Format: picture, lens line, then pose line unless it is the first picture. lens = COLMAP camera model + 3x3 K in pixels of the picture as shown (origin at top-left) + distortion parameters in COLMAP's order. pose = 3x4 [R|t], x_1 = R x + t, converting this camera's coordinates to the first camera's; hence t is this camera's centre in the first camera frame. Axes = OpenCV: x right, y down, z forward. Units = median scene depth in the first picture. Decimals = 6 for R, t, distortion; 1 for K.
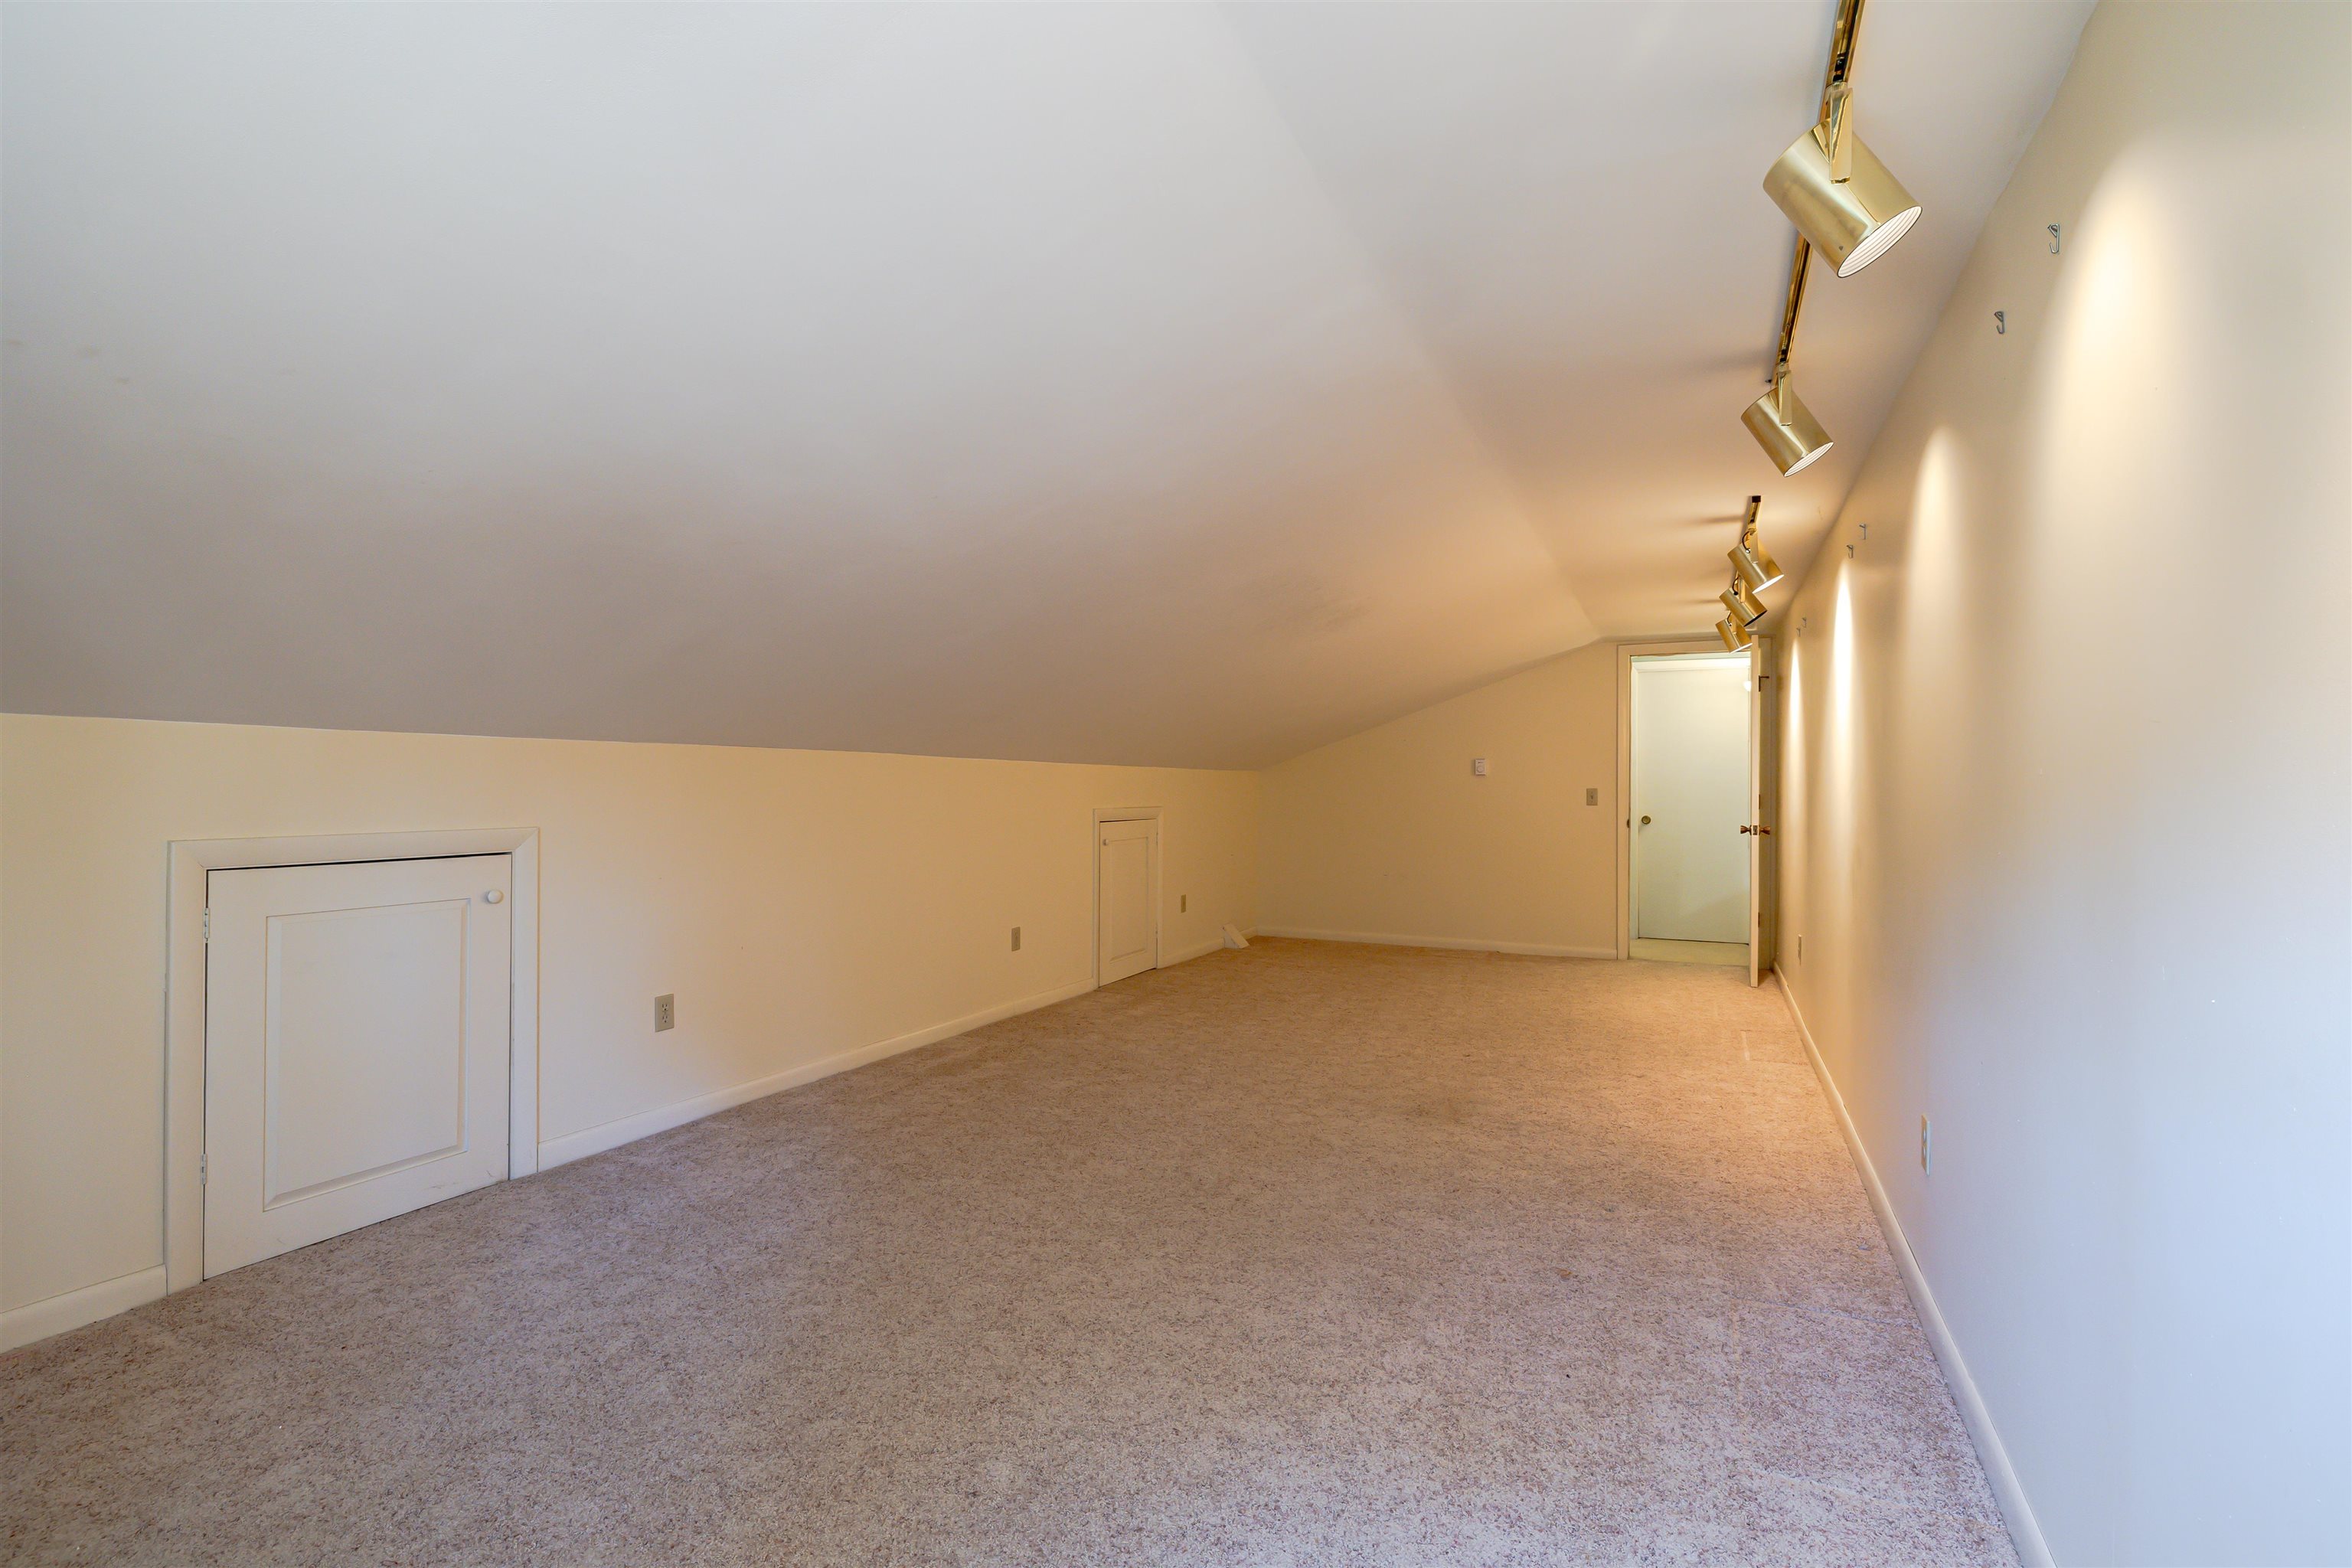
lens RADIAL K [[1094.3, 0, 1173.4], [0, 1094.3, 782.6], [0, 0, 1]] dist [0.000680, -0.000066]
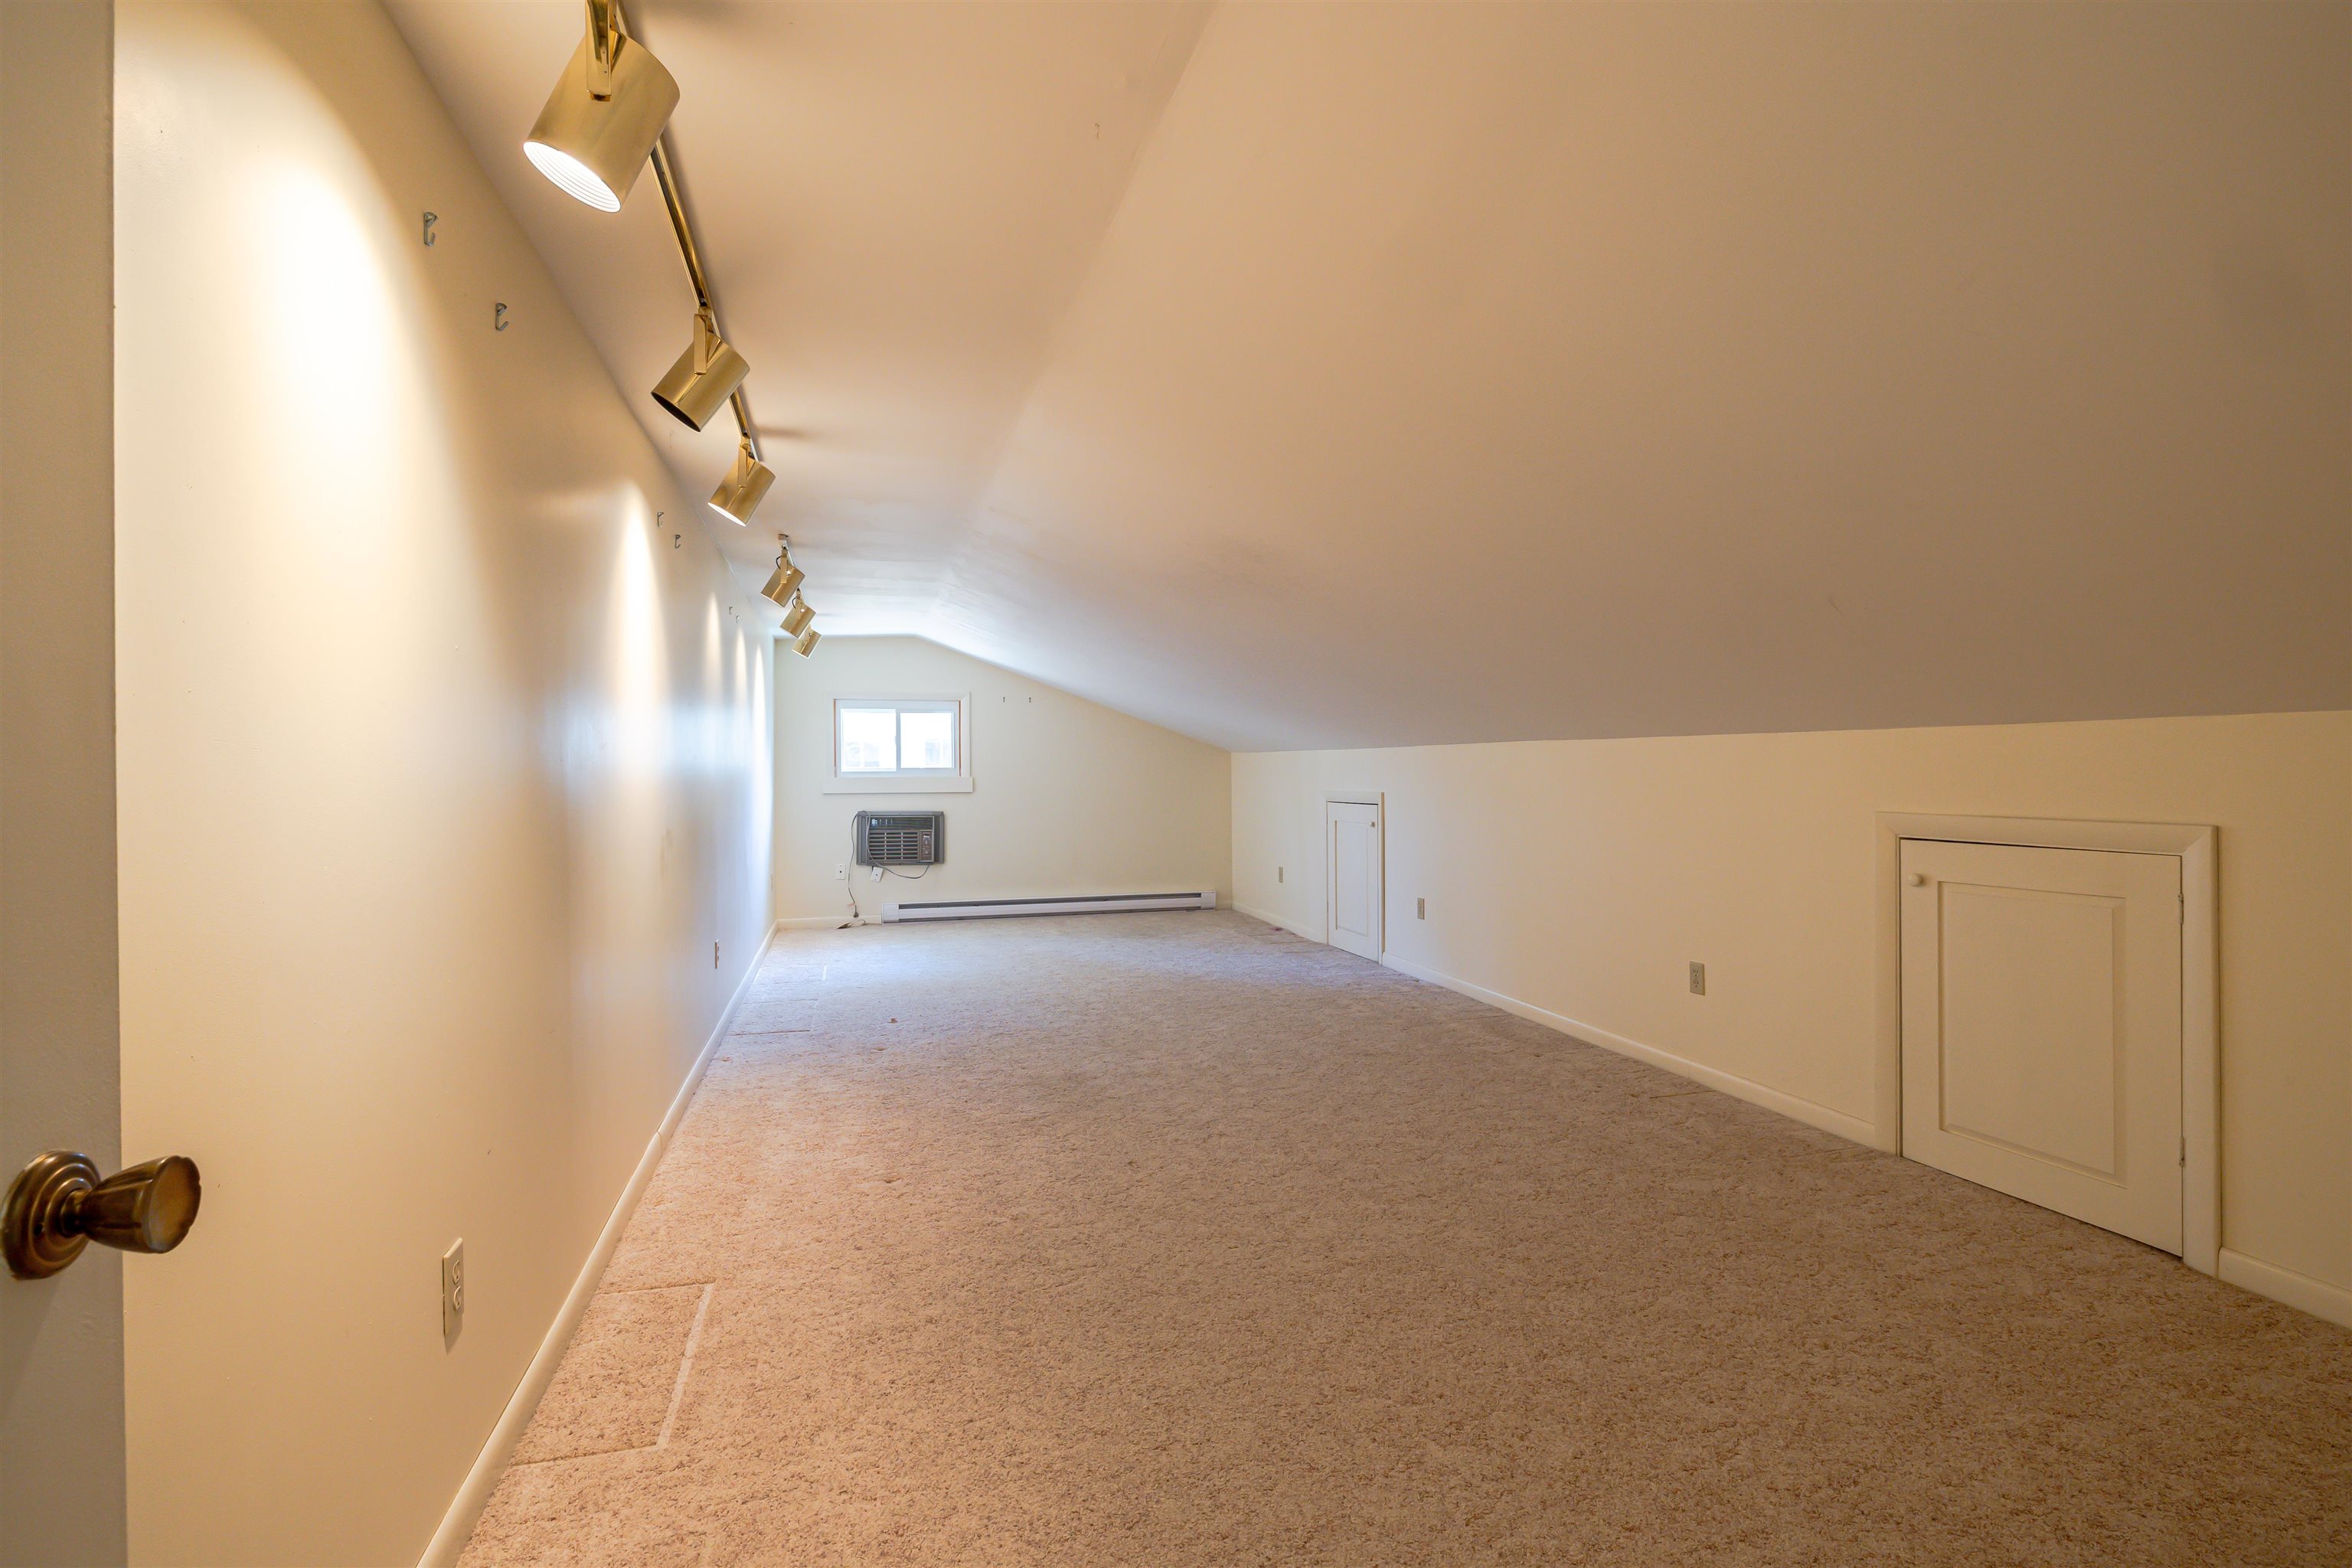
lens RADIAL K [[1094.3, 0, 1174.1], [0, 1094.3, 778.8], [0, 0, 1]] dist [0.000680, -0.000066]
pose [[-0.748552, -0.003974, -0.663064, 0.668280], [-0.002925, 0.999992, -0.002691, 0.013014], [0.663070, -0.000074, -0.748558, 1.445467]]
